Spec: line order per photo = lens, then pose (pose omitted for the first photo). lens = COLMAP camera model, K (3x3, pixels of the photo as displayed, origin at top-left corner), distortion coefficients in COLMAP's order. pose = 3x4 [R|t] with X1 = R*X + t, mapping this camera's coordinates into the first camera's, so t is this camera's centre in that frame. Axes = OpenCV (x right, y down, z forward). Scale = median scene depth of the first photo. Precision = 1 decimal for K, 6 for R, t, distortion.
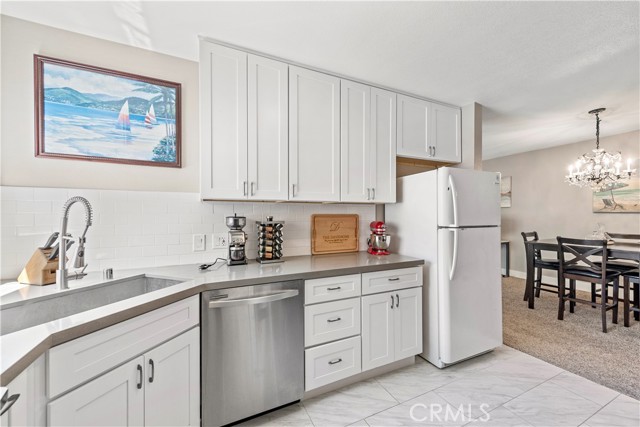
lens RADIAL K [[256.8, 0, 318.5], [0, 256.8, 215.1], [0, 0, 1]] dist [0.007717, -0.000592]
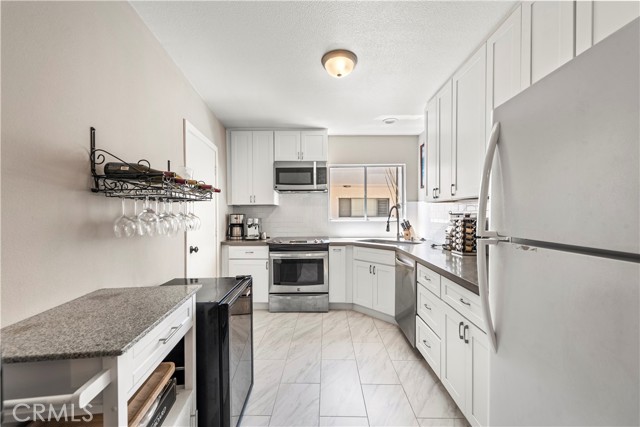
lens RADIAL K [[256.8, 0, 321.7], [0, 256.8, 215.2], [0, 0, 1]] dist [0.007717, -0.000592]
pose [[-0.453856, 0.009011, -0.891029, 1.312463], [0.003810, 0.999959, 0.008172, 0.000825], [0.891067, 0.000314, -0.453872, 1.142533]]
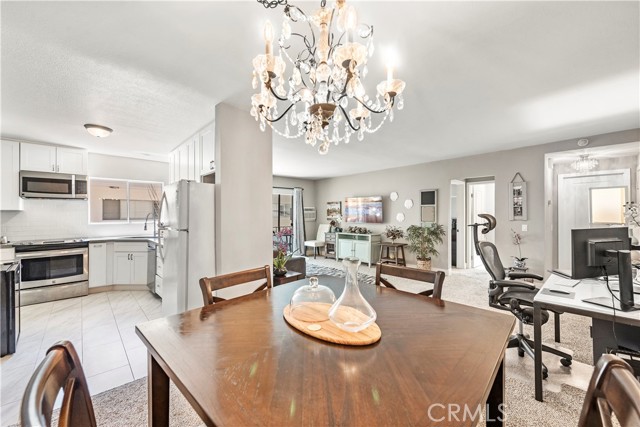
lens RADIAL K [[256.8, 0, 325.9], [0, 256.8, 212.5], [0, 0, 1]] dist [0.007717, -0.000592]
pose [[0.298415, -0.004016, -0.954428, 2.599525], [0.002557, 0.999991, -0.003408, -0.035891], [0.954433, -0.001423, 0.298422, 1.737563]]
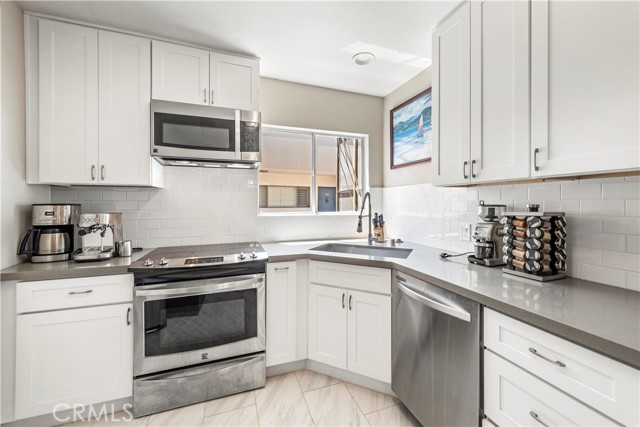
lens RADIAL K [[256.8, 0, 322.8], [0, 256.8, 203.2], [0, 0, 1]] dist [0.007717, -0.000592]
pose [[-0.106720, 0.000054, -0.994289, 0.603350], [-0.000677, 1.000000, 0.000127, 0.001969], [0.994289, 0.000687, -0.106720, 0.663812]]
